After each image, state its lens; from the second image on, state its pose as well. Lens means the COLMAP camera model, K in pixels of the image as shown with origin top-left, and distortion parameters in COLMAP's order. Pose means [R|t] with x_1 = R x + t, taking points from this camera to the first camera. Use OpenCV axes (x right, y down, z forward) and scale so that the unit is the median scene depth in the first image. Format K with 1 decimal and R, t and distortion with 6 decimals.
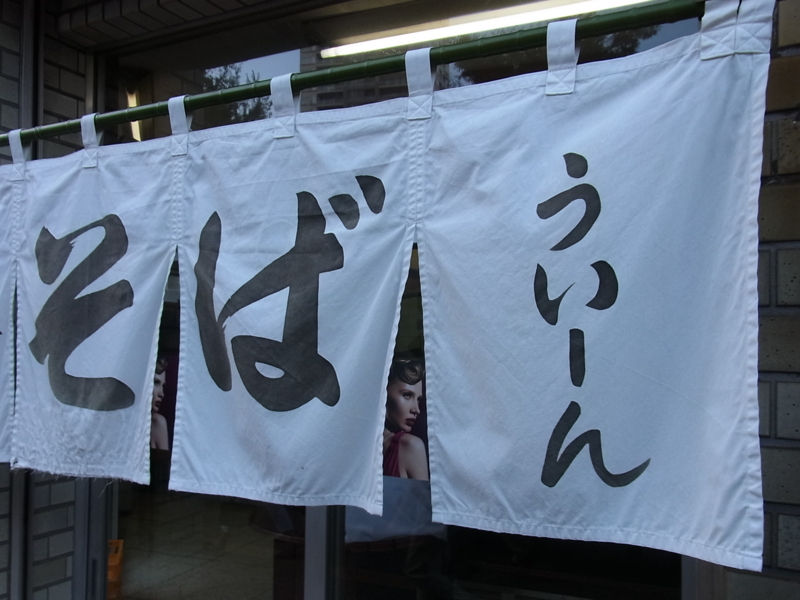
lens RADIAL K [[701.9, 0, 400.0], [0, 701.9, 300.0], [0, 0, 1]] dist [-0.126304, -0.002719]
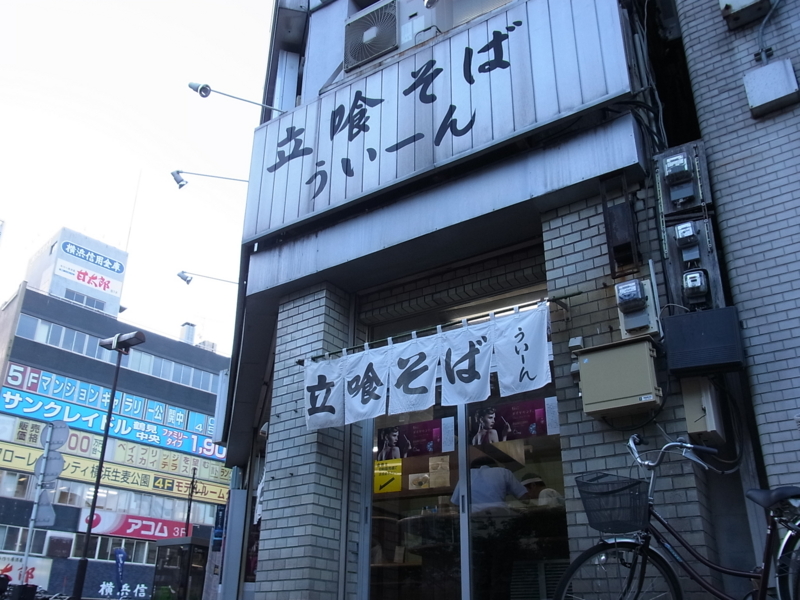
lens RADIAL K [[701.9, 0, 400.0], [0, 701.9, 300.0], [0, 0, 1]] dist [-0.126304, -0.002719]
pose [[0.998556, -0.040401, -0.035397, -0.457477], [0.023132, 0.918196, -0.395450, 1.583680], [0.048478, 0.394061, 0.917805, -3.838895]]
